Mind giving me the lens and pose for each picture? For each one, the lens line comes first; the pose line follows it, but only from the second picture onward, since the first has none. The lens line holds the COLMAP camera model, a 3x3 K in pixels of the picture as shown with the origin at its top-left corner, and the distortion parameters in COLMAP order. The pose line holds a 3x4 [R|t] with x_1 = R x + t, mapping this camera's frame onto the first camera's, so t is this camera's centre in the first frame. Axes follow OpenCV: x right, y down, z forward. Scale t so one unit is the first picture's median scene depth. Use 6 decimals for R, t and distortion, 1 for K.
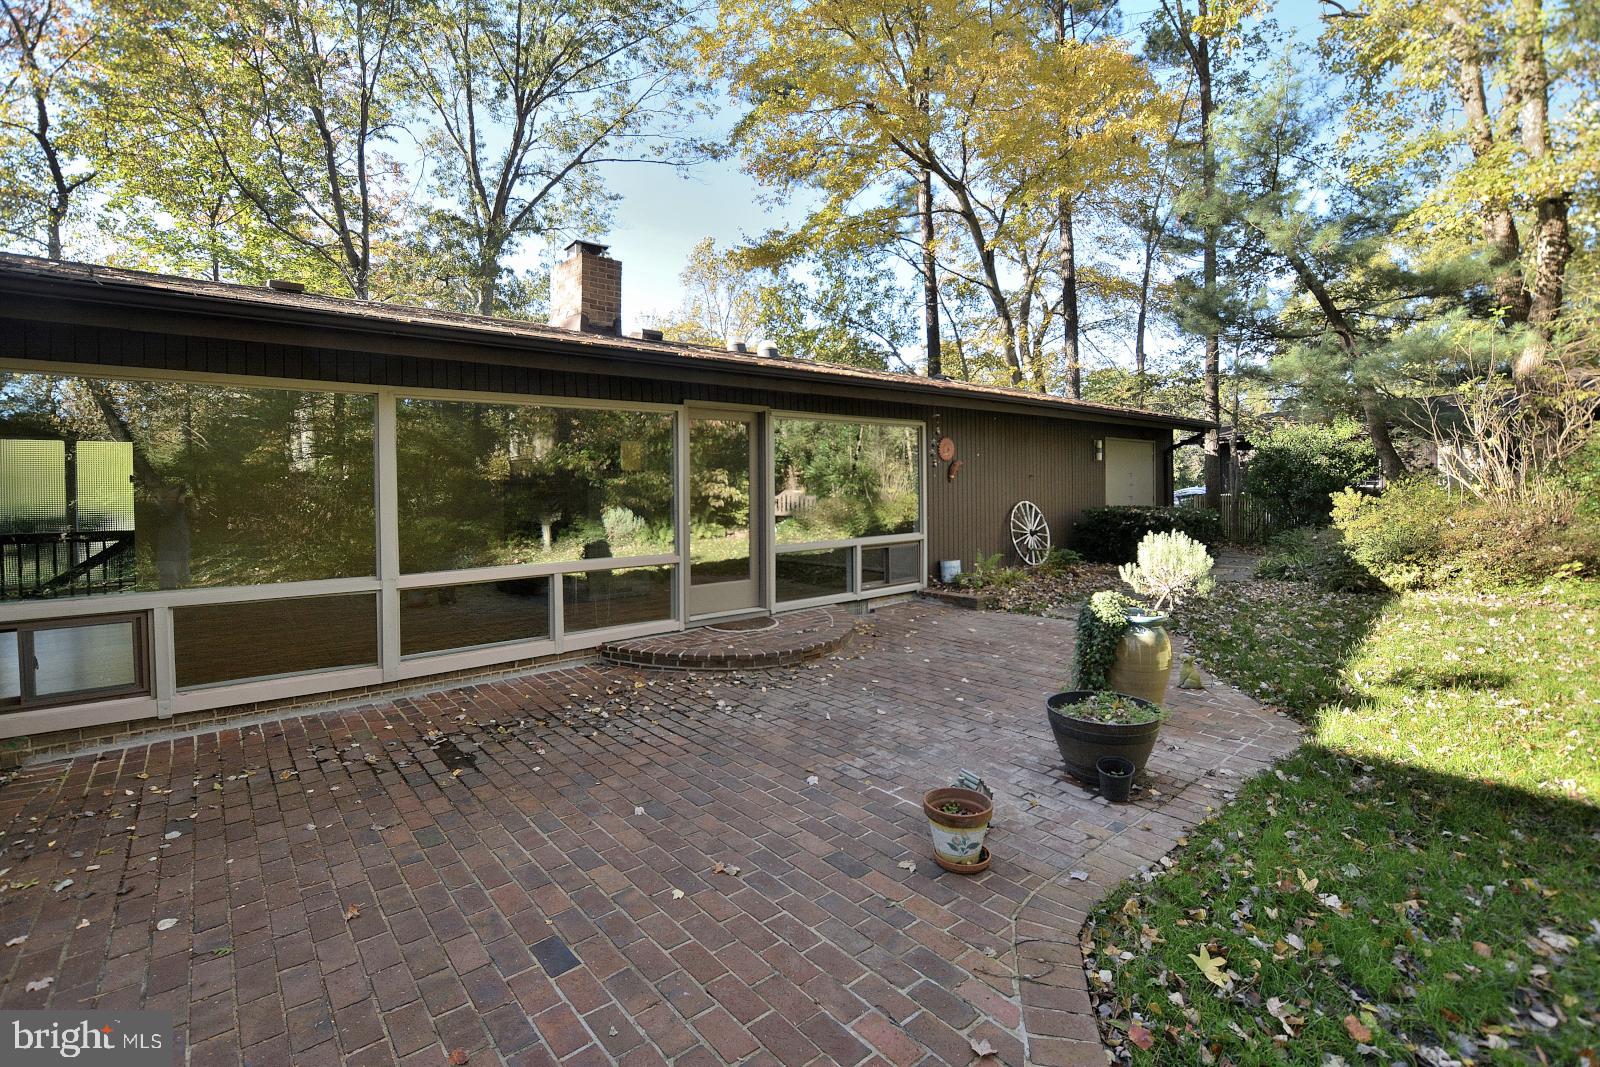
lens RADIAL K [[746.2, 0, 790.1], [0, 746.2, 478.9], [0, 0, 1]] dist [-0.030671, 0.004138]
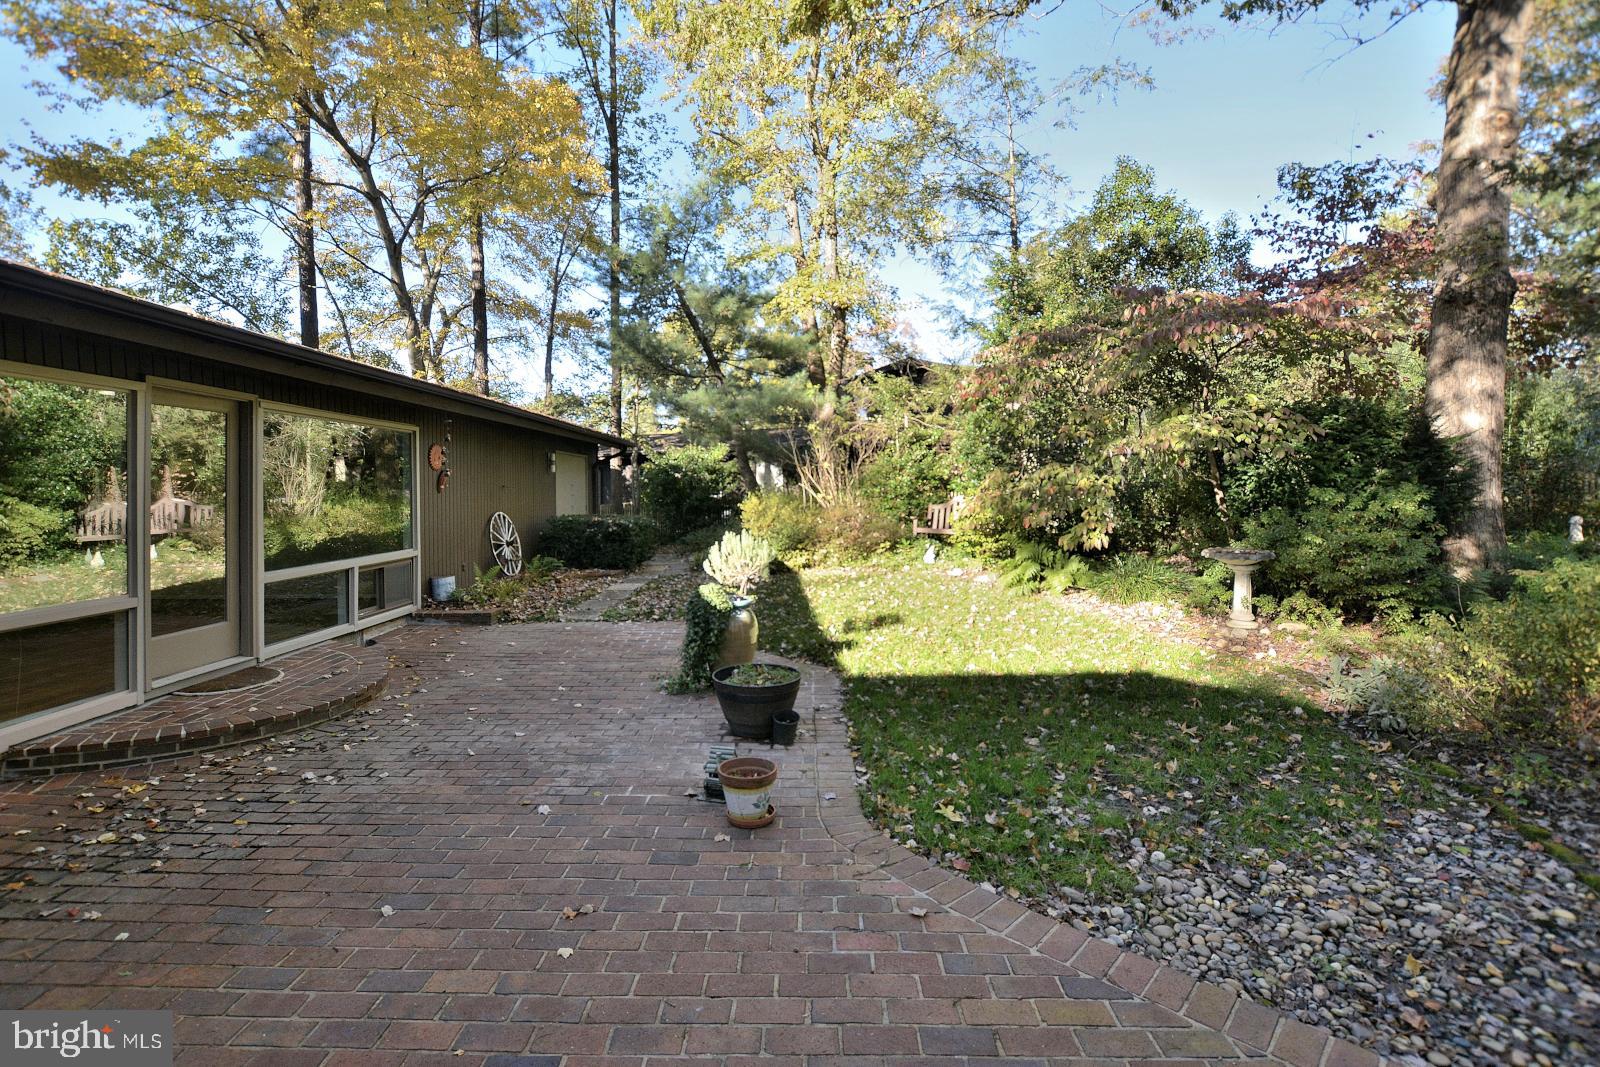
lens RADIAL K [[746.2, 0, 790.1], [0, 746.2, 478.9], [0, 0, 1]] dist [-0.030671, 0.004138]
pose [[0.643693, 0.013760, 0.765160, -0.259275], [-0.001162, 0.999855, -0.017003, 0.002458], [-0.765283, 0.010055, 0.643615, 0.084299]]
